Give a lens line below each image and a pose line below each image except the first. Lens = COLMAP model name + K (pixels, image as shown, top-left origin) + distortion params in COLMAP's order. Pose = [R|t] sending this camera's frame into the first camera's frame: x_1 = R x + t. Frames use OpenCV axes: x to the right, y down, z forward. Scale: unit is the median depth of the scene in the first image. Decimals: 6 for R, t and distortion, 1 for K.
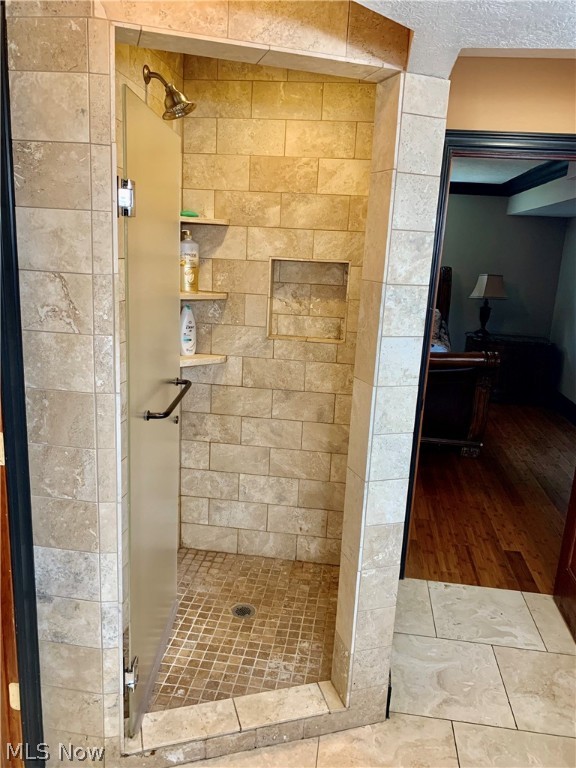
lens RADIAL K [[587.0, 0, 288.4], [0, 587.0, 378.4], [0, 0, 1]] dist [0.009500, 0.004775]
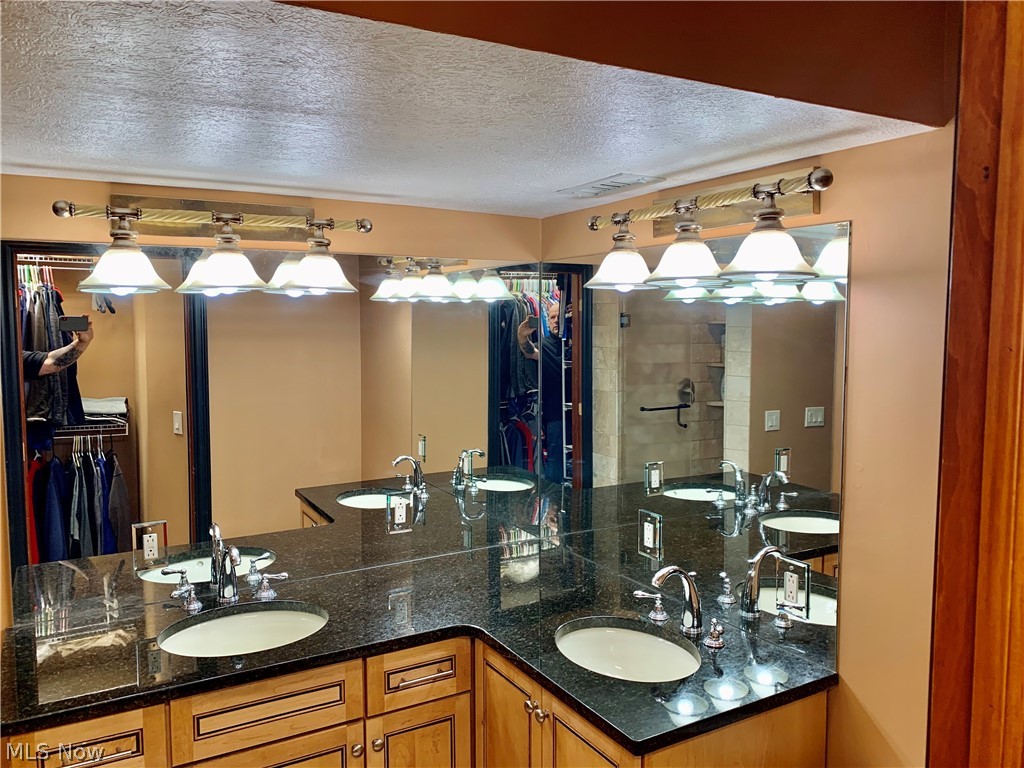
lens RADIAL K [[782.6, 0, 512.2], [0, 782.6, 383.1], [0, 0, 1]] dist [0.009500, 0.004775]
pose [[0.605423, 0.019206, -0.795672, 2.043214], [-0.149409, 0.984679, -0.089916, 0.341573], [0.781755, 0.173318, 0.599017, -1.360039]]
